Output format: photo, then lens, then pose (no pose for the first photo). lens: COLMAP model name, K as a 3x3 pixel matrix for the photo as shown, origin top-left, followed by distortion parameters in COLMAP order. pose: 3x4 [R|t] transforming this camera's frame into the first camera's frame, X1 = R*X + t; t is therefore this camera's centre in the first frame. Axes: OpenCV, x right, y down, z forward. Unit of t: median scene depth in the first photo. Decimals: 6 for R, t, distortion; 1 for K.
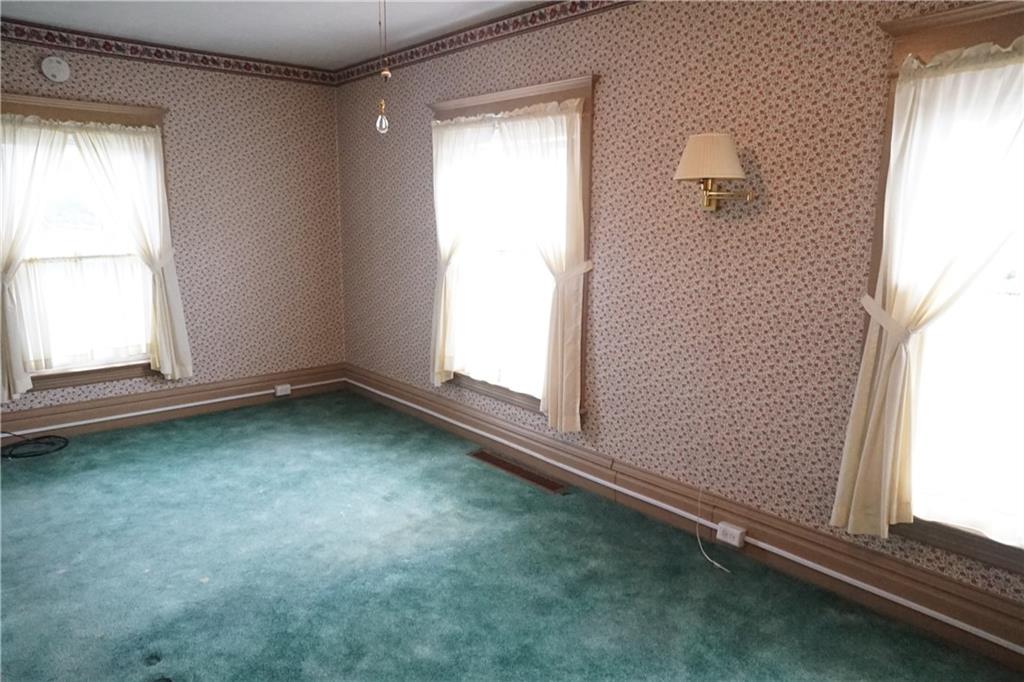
lens RADIAL K [[687.8, 0, 506.3], [0, 687.8, 348.5], [0, 0, 1]] dist [-0.047908, 0.062212]
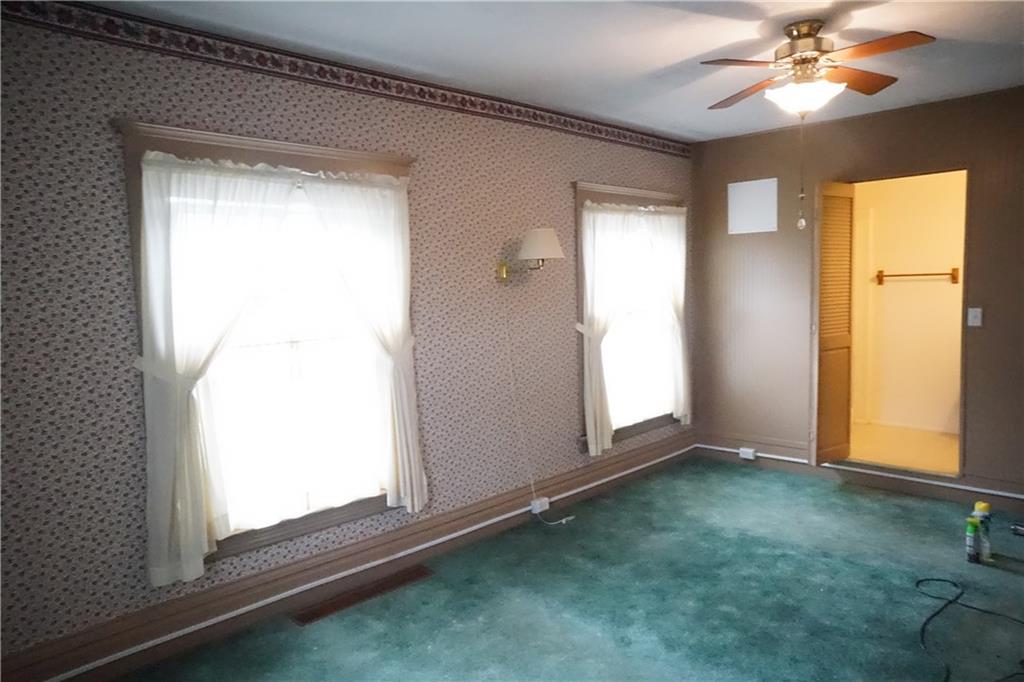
lens RADIAL K [[687.8, 0, 507.1], [0, 687.8, 336.7], [0, 0, 1]] dist [-0.047908, 0.062212]
pose [[-0.073526, -0.095548, 0.992706, -0.861137], [0.222257, 0.968796, 0.109709, -0.194414], [-0.972212, 0.228702, -0.049996, 0.873532]]
